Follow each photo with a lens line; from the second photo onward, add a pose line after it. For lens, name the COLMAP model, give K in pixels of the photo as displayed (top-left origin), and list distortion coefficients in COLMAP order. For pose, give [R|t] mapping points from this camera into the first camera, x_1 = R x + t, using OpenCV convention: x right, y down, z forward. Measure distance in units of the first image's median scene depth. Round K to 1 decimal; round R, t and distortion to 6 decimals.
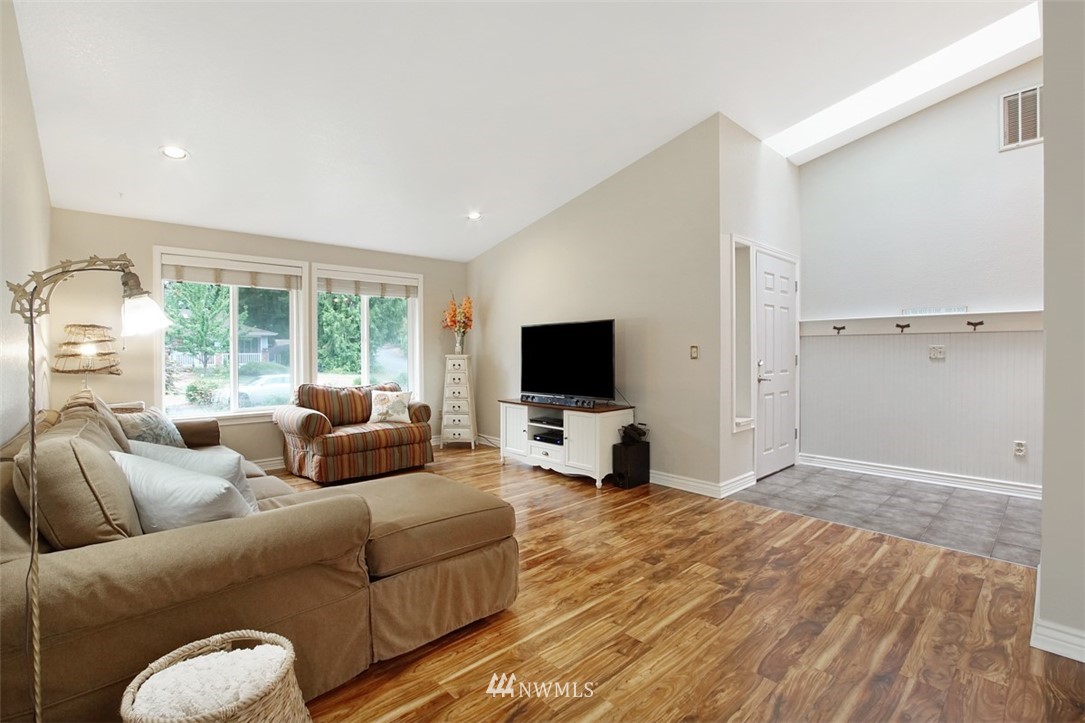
lens RADIAL K [[497.3, 0, 535.9], [0, 497.3, 352.5], [0, 0, 1]] dist [-0.046595, 0.012136]
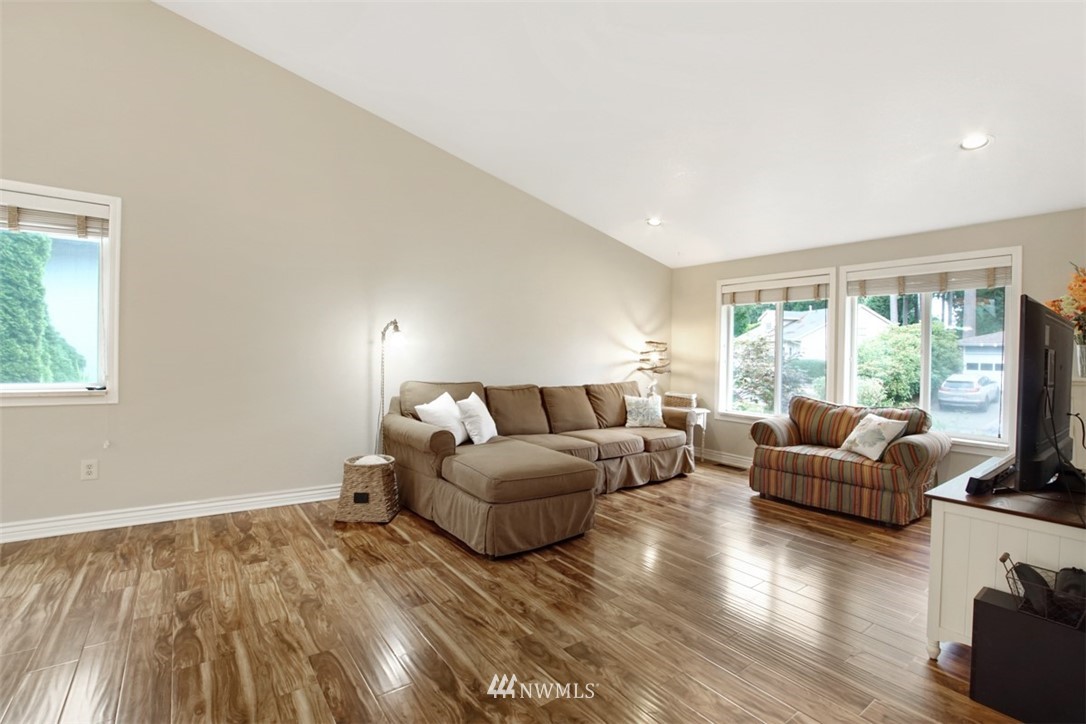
lens RADIAL K [[496.6, 0, 538.2], [0, 496.6, 351.2], [0, 0, 1]] dist [-0.040973, 0.010132]
pose [[-0.111862, -0.004724, -0.993713, 0.946513], [-0.032505, 0.999471, -0.001092, -0.012256], [0.993192, 0.032178, -0.111956, 0.997905]]
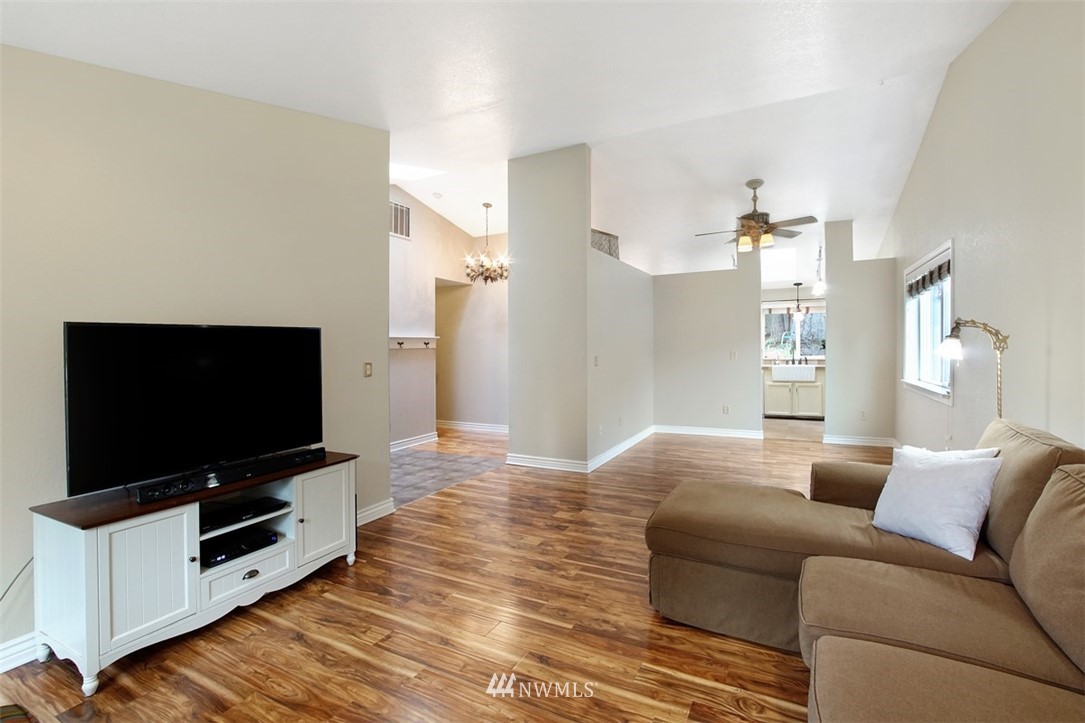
lens RADIAL K [[482.6, 0, 545.1], [0, 482.6, 355.3], [0, 0, 1]] dist [-0.028095, 0.000049]
pose [[-0.347111, -0.007316, 0.937796, -0.925774], [0.017605, 0.999743, 0.014315, -0.049671], [-0.937659, 0.021479, -0.346893, 1.456493]]
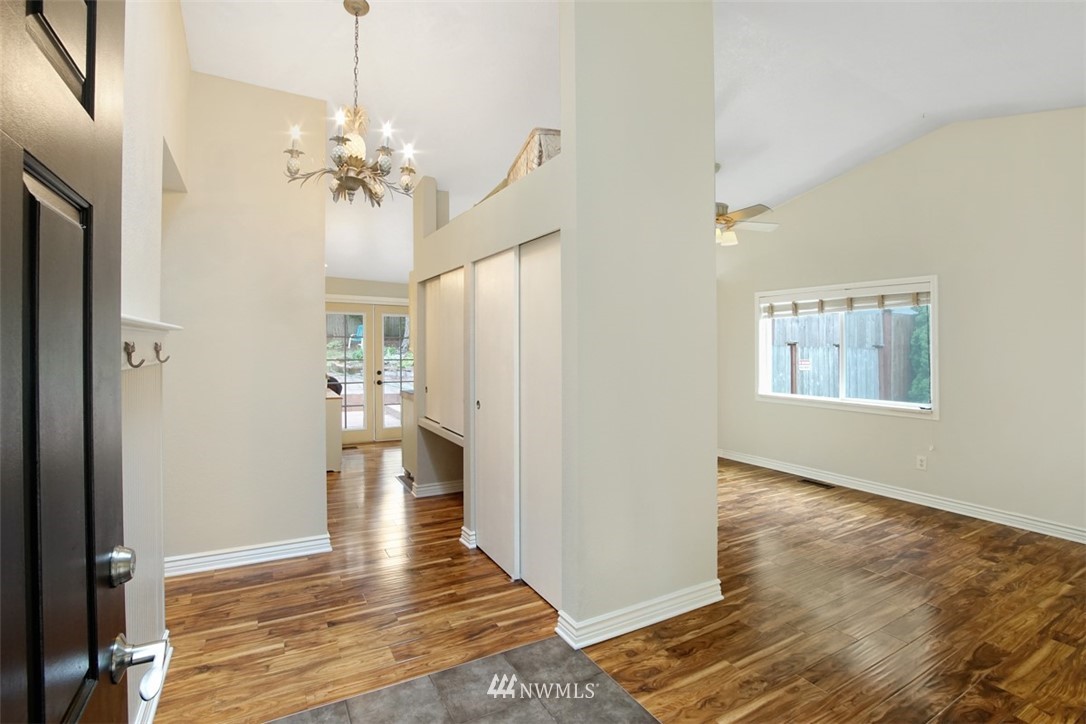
lens RADIAL K [[496.6, 0, 538.2], [0, 496.6, 351.2], [0, 0, 1]] dist [-0.040973, 0.010132]
pose [[-0.974011, -0.009921, 0.226283, 0.859258], [-0.007667, 0.999912, 0.010837, -0.093784], [-0.226371, 0.008820, -0.974001, 1.744430]]
